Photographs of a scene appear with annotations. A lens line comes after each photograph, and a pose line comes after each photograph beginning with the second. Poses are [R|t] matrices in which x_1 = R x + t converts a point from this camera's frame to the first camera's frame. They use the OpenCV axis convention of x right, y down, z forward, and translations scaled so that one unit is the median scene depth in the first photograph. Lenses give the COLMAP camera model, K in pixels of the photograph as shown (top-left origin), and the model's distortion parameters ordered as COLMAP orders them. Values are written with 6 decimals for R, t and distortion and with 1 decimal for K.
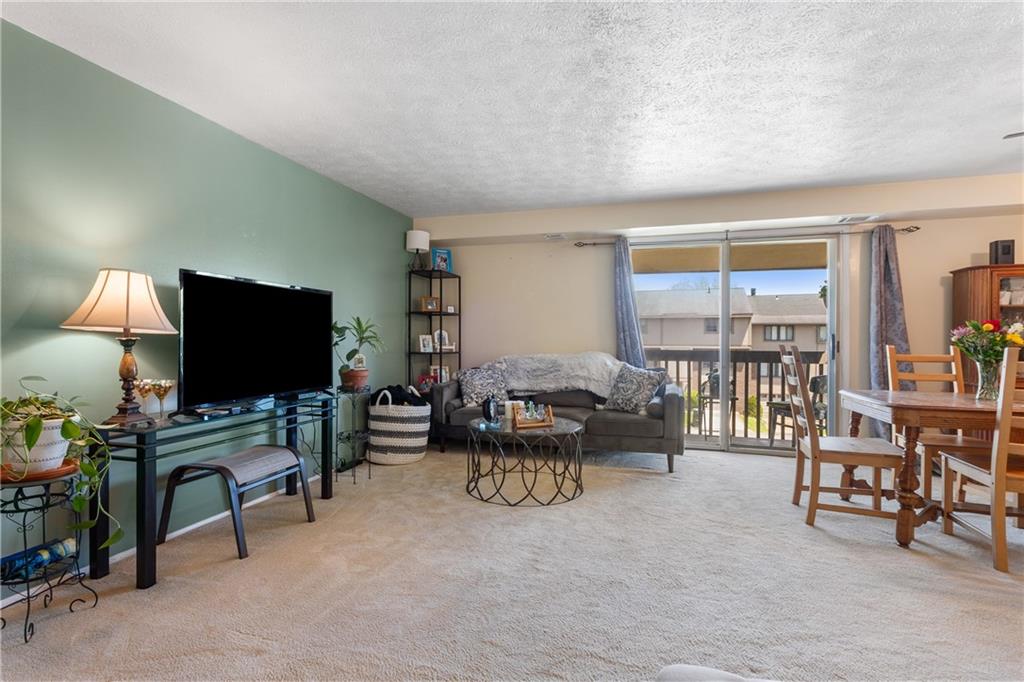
lens RADIAL K [[498.8, 0, 512.7], [0, 498.8, 340.1], [0, 0, 1]] dist [0.002864, 0.000602]
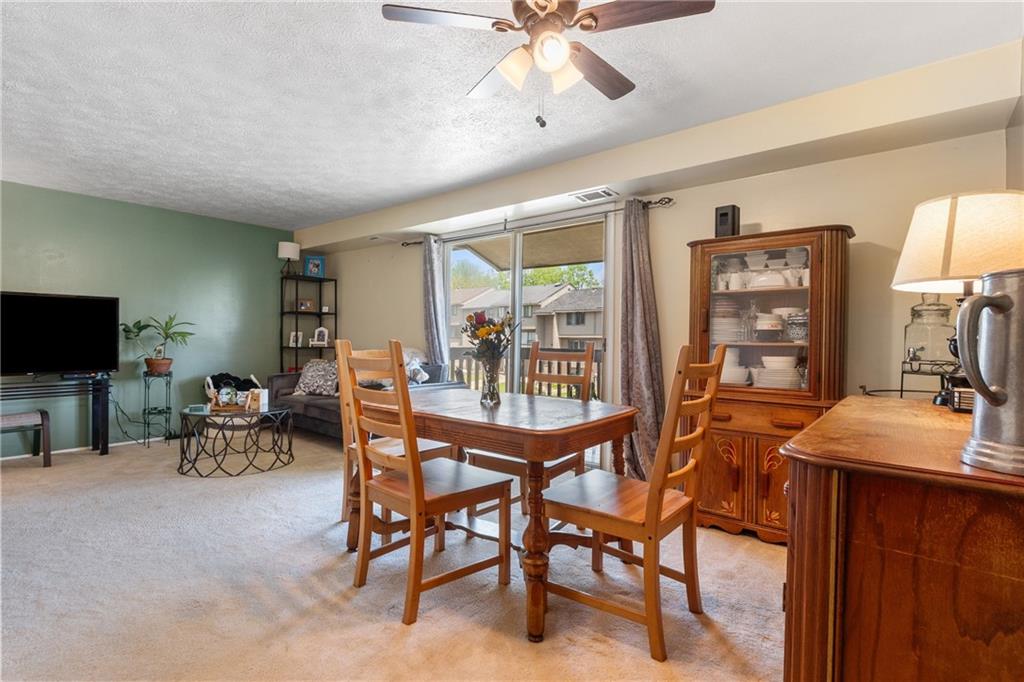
lens RADIAL K [[498.8, 0, 512.8], [0, 498.8, 342.0], [0, 0, 1]] dist [0.002864, 0.000602]
pose [[0.924154, 0.000920, -0.382020, 0.820784], [0.000384, 0.999994, 0.003339, 0.009822], [0.382021, -0.003233, 0.924148, 0.142708]]
